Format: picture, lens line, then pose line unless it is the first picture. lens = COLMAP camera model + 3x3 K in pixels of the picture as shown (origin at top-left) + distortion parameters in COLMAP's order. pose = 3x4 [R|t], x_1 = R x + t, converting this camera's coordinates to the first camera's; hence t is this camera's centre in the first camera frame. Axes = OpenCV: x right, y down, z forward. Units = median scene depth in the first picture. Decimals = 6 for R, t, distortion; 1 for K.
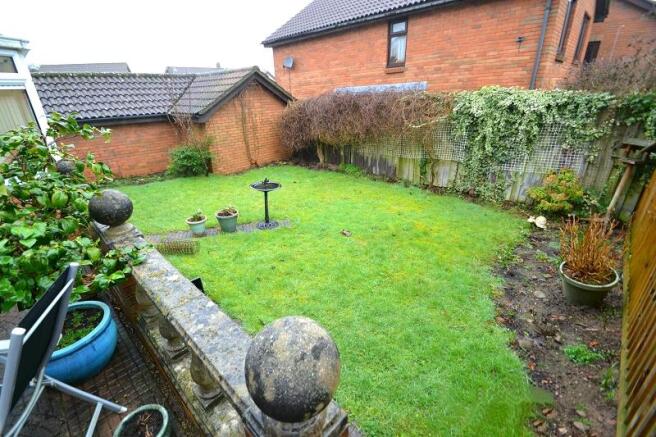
lens RADIAL K [[293.9, 0, 324.5], [0, 293.9, 222.4], [0, 0, 1]] dist [-0.000341, -0.001123]
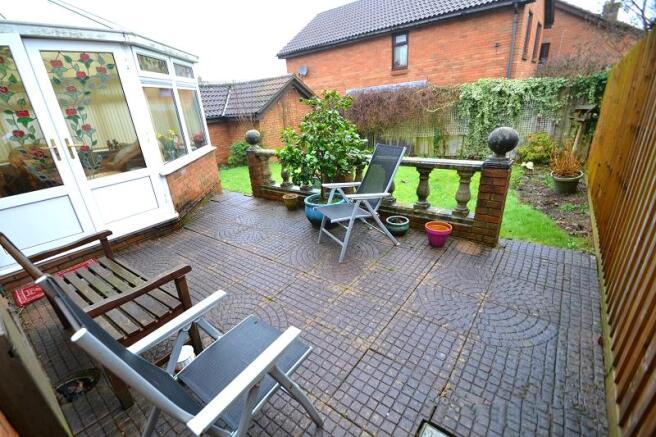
lens RADIAL K [[288.6, 0, 328.0], [0, 288.6, 218.5], [0, 0, 1]] dist [0.001187, 0.000478]
pose [[0.993827, -0.082524, 0.074147, -0.277110], [0.084445, 0.996159, -0.023151, 0.143455], [-0.071952, 0.029270, 0.996979, -0.255277]]
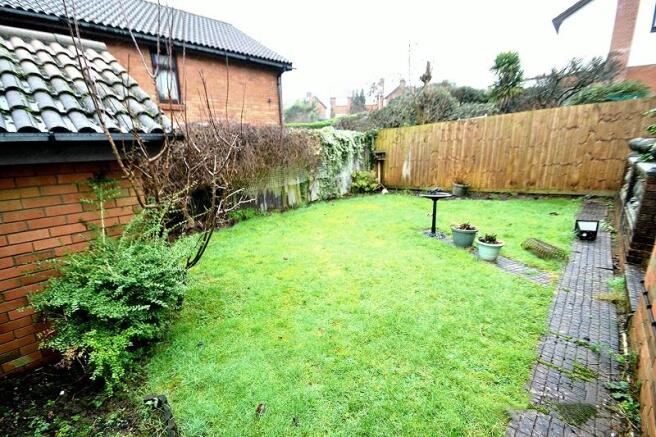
lens RADIAL K [[293.9, 0, 324.5], [0, 293.9, 222.4], [0, 0, 1]] dist [-0.000341, -0.001123]
pose [[-0.024761, -0.249794, 0.967982, -0.917720], [0.405814, 0.882399, 0.238089, -0.324944], [-0.913620, 0.398716, 0.079521, 0.876863]]
